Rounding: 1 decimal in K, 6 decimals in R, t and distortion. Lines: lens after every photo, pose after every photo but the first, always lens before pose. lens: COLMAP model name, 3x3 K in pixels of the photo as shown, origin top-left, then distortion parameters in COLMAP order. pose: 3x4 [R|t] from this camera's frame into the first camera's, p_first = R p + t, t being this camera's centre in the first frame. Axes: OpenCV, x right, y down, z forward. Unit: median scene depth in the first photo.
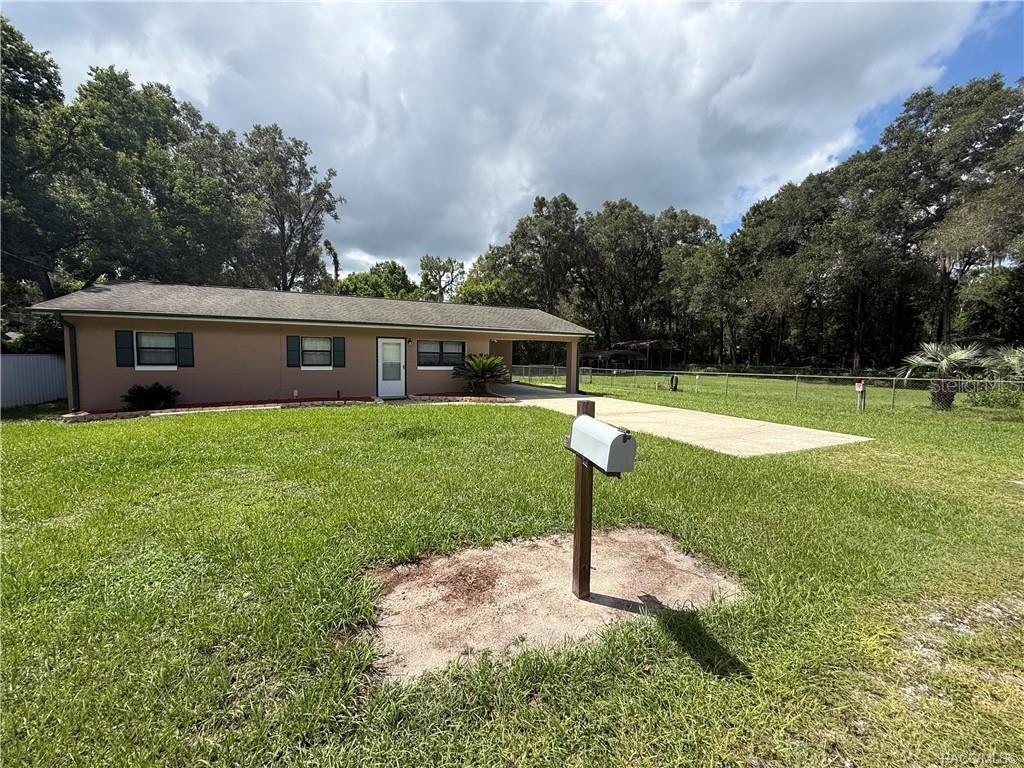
lens RADIAL K [[408.9, 0, 509.8], [0, 408.9, 381.3], [0, 0, 1]] dist [0.001763, -0.000134]
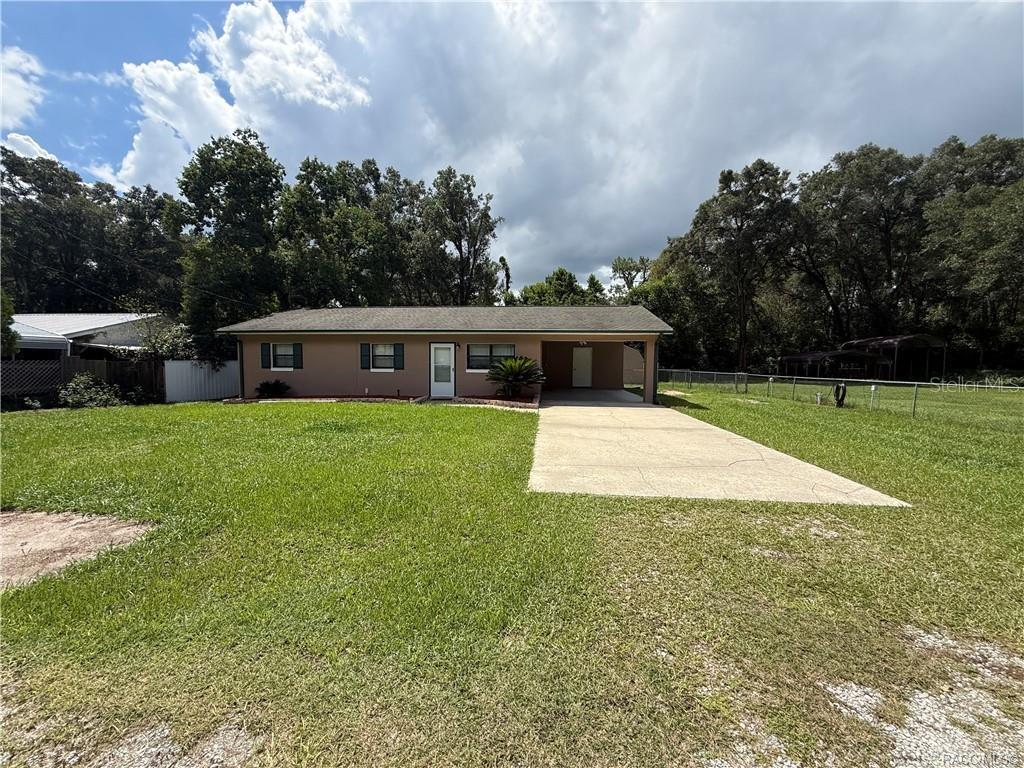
lens RADIAL K [[408.9, 0, 507.5], [0, 408.9, 383.6], [0, 0, 1]] dist [0.001763, -0.000134]
pose [[0.856518, 0.022222, -0.515638, 0.340661], [-0.025690, 0.999670, 0.000408, -0.002577], [0.515477, 0.012897, 0.856806, 0.129352]]
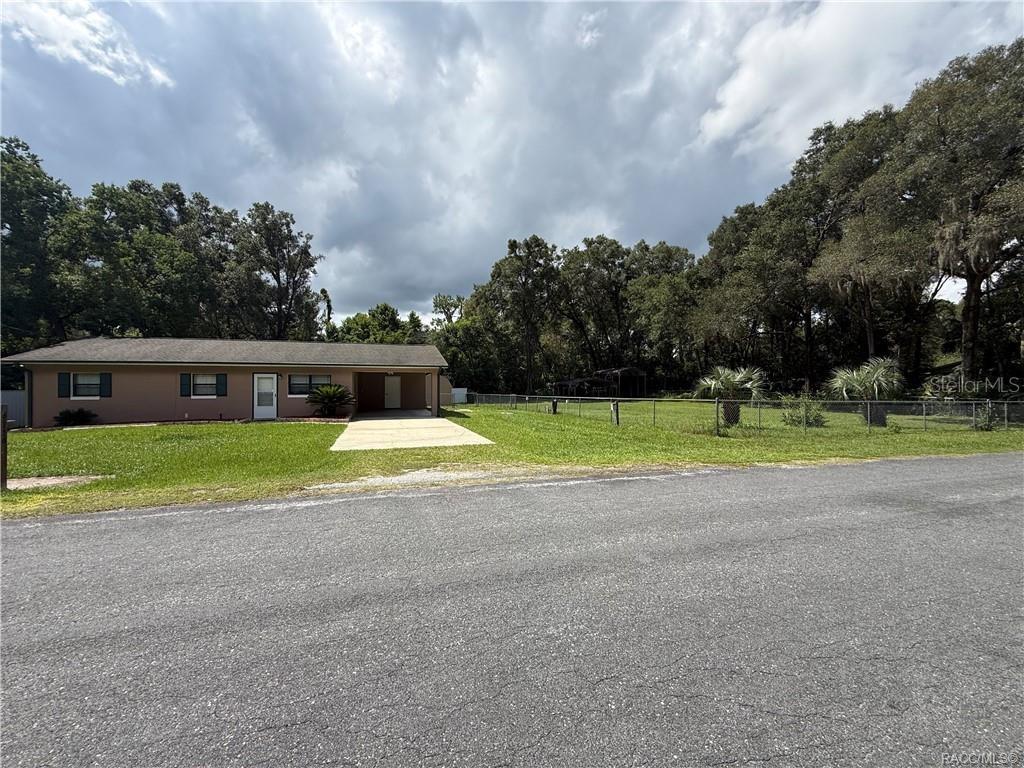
lens RADIAL K [[408.9, 0, 509.4], [0, 408.9, 383.8], [0, 0, 1]] dist [0.001763, -0.000134]
pose [[0.990603, -0.017888, -0.135594, 0.534571], [0.008857, 0.997720, -0.066912, 0.017416], [0.136482, 0.065082, 0.988502, -0.149705]]
